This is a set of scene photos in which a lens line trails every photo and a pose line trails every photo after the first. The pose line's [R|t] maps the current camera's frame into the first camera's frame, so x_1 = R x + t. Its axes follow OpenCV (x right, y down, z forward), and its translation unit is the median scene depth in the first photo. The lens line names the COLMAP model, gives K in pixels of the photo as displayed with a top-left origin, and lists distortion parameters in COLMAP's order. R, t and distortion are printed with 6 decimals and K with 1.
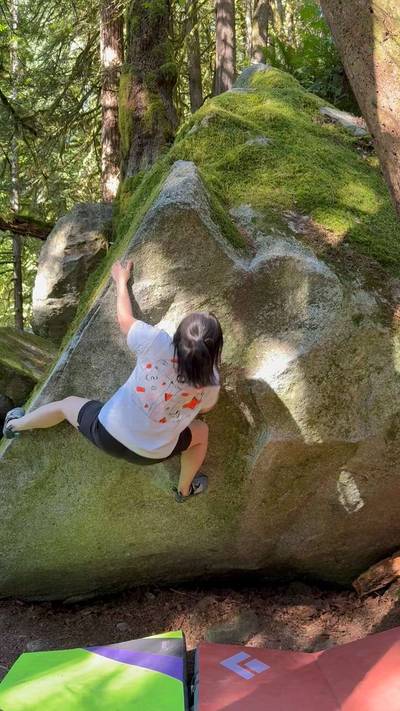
lens RADIAL K [[625.1, 0, 201.9], [0, 625.1, 352.3], [0, 0, 1]] dist [0.043326, -0.014501]
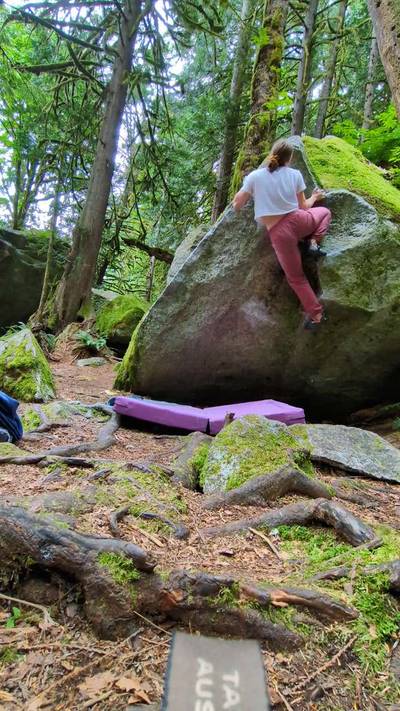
lens RADIAL K [[350.4, 0, 203.0], [0, 350.4, 357.1], [0, 0, 1]] dist [0.000302, -0.002851]
pose [[0.982164, 0.157445, -0.102783, -0.077071], [-0.160465, 0.986802, -0.021755, 0.349023], [0.098001, 0.037860, 0.994466, 0.037679]]
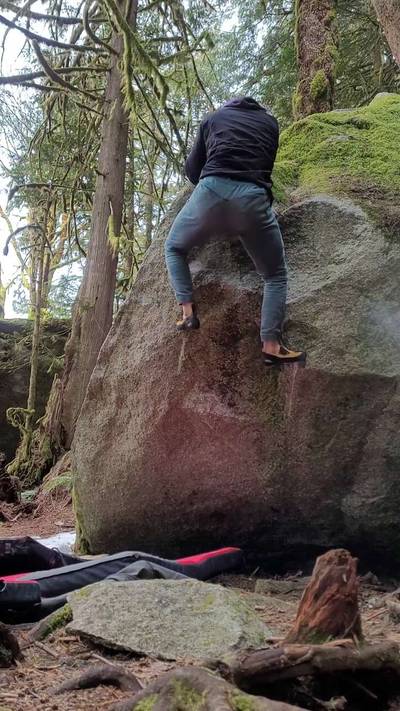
lens RADIAL K [[625.1, 0, 204.5], [0, 625.1, 362.6], [0, 0, 1]] dist [0.043326, -0.014501]
pose [[0.927868, -0.025294, -0.372049, 0.332334], [-0.045863, 0.982382, -0.181167, 0.307850], [0.370077, 0.185162, 0.910361, -0.000950]]
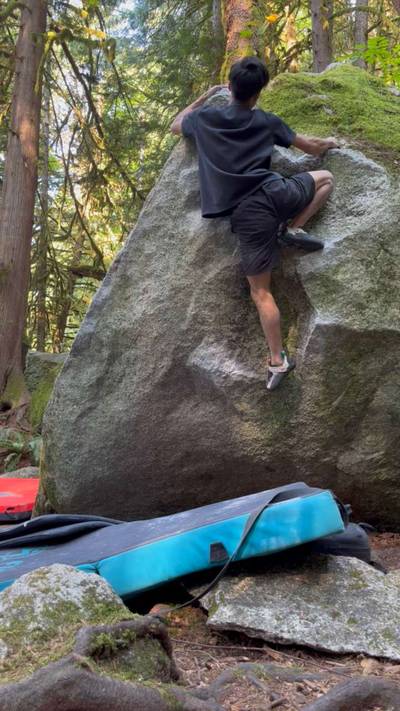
lens RADIAL K [[582.9, 0, 201.9], [0, 582.9, 356.6], [0, 0, 1]] dist [0.040105, 0.003996]
pose [[0.983095, -0.006790, -0.182970, 0.093047], [-0.021460, 0.988152, -0.151973, 0.320440], [0.181834, 0.153331, 0.971301, 0.065877]]
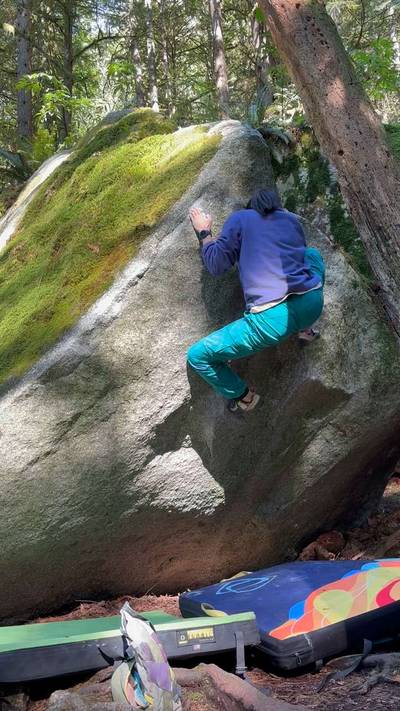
lens RADIAL K [[656.9, 0, 198.8], [0, 656.9, 359.4], [0, 0, 1]] dist [0.032382, 0.000000]
pose [[0.823753, 0.114046, 0.555360, -0.625147], [0.020742, 0.972841, -0.230544, 0.343823], [-0.566569, 0.201430, 0.799015, 0.201956]]
